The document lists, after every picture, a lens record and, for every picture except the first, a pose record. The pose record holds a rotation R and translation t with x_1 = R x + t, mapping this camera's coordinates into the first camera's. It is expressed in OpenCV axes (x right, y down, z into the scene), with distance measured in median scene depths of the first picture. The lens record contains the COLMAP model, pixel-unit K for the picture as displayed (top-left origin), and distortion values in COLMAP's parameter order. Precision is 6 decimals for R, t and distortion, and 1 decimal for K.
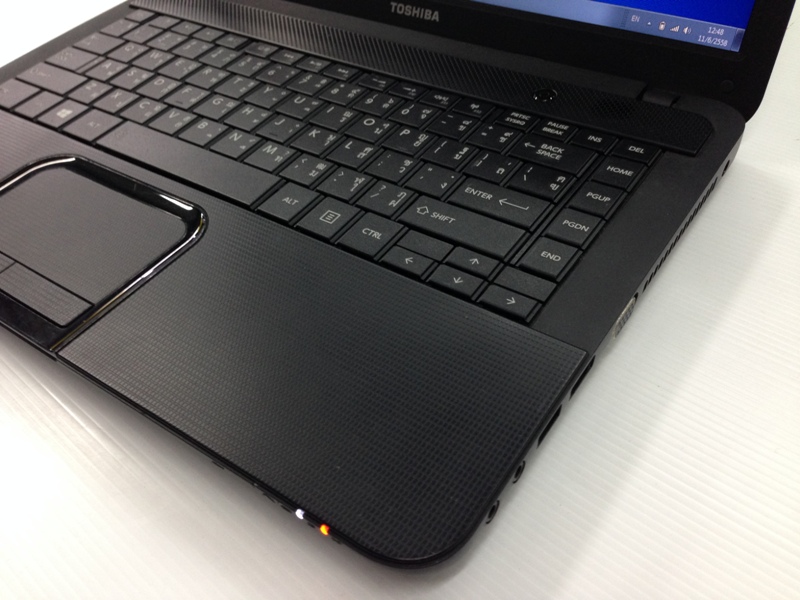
lens RADIAL K [[763.4, 0, 400.0], [0, 763.4, 300.0], [0, 0, 1]] dist [0.088410, -0.180935]
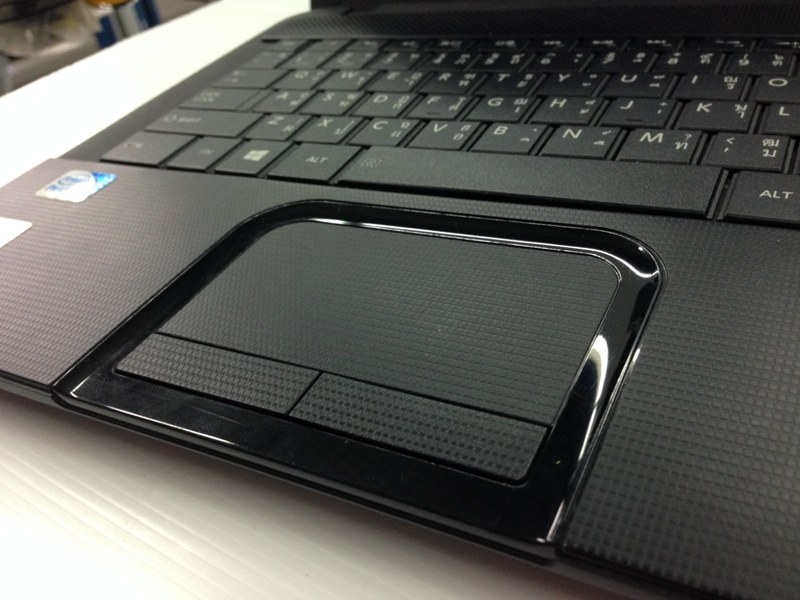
lens RADIAL K [[765.5, 0, 400.0], [0, 765.5, 300.0], [0, 0, 1]] dist [0.117946, -0.307787]
pose [[0.988557, -0.141893, 0.051194, -0.397719], [0.148268, 0.976470, -0.156598, -0.007377], [-0.027769, 0.162397, 0.986335, 0.417950]]
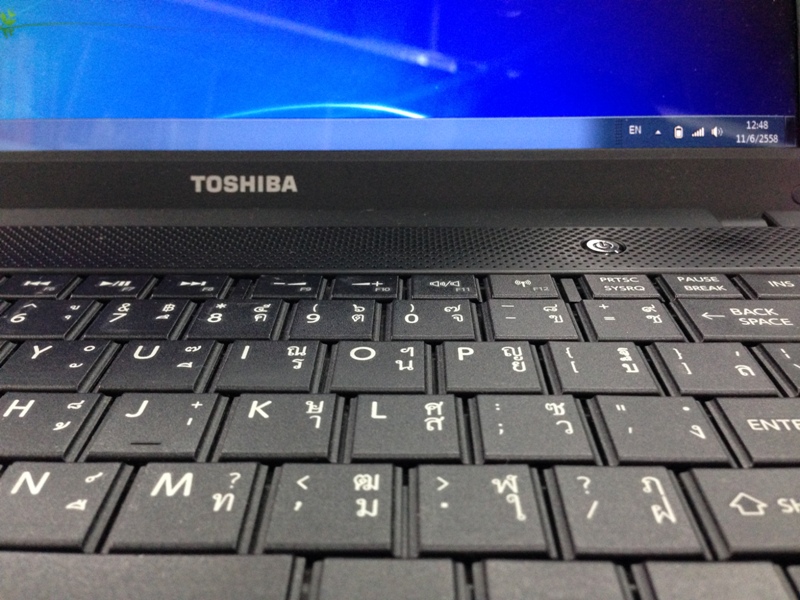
lens RADIAL K [[763.4, 0, 400.0], [0, 763.4, 300.0], [0, 0, 1]] dist [0.088410, -0.180935]
pose [[0.822195, -0.172863, 0.542323, -0.248010], [0.344517, 0.909562, -0.232390, -0.151879], [-0.453105, 0.377909, 0.807391, 0.629774]]
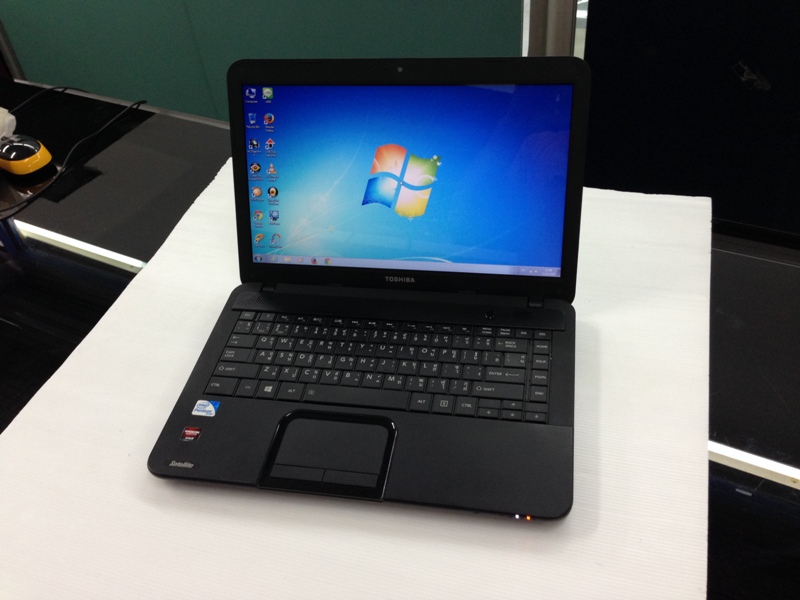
lens RADIAL K [[763.4, 0, 400.0], [0, 763.4, 300.0], [0, 0, 1]] dist [0.088410, -0.180935]
pose [[0.907064, -0.284333, 0.310467, -0.727158], [0.300888, 0.953642, -0.005710, -0.374363], [-0.294451, 0.098595, 0.950567, -1.037564]]
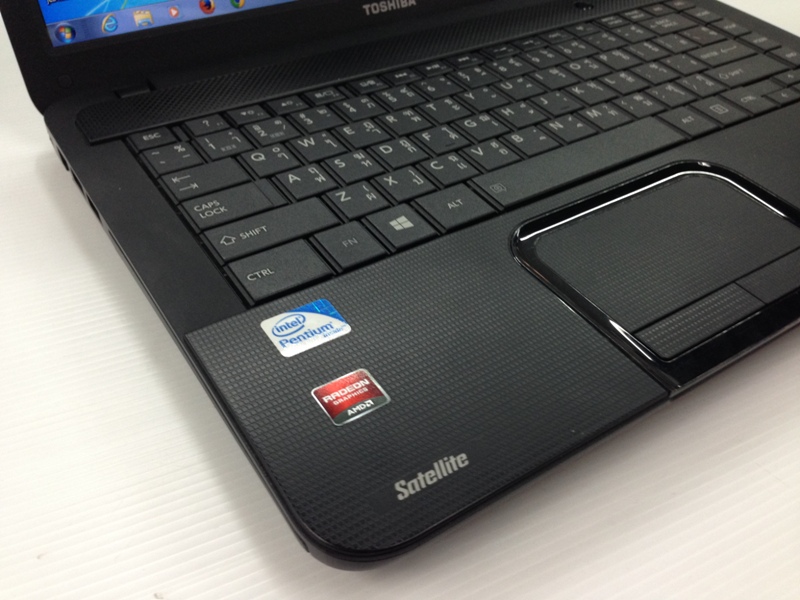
lens RADIAL K [[763.4, 0, 400.0], [0, 763.4, 300.0], [0, 0, 1]] dist [0.088410, -0.180935]
pose [[0.350447, -0.539994, 0.765240, -1.102298], [0.592059, 0.760822, 0.265739, -0.409365], [-0.725709, 0.359940, 0.586336, 0.664361]]
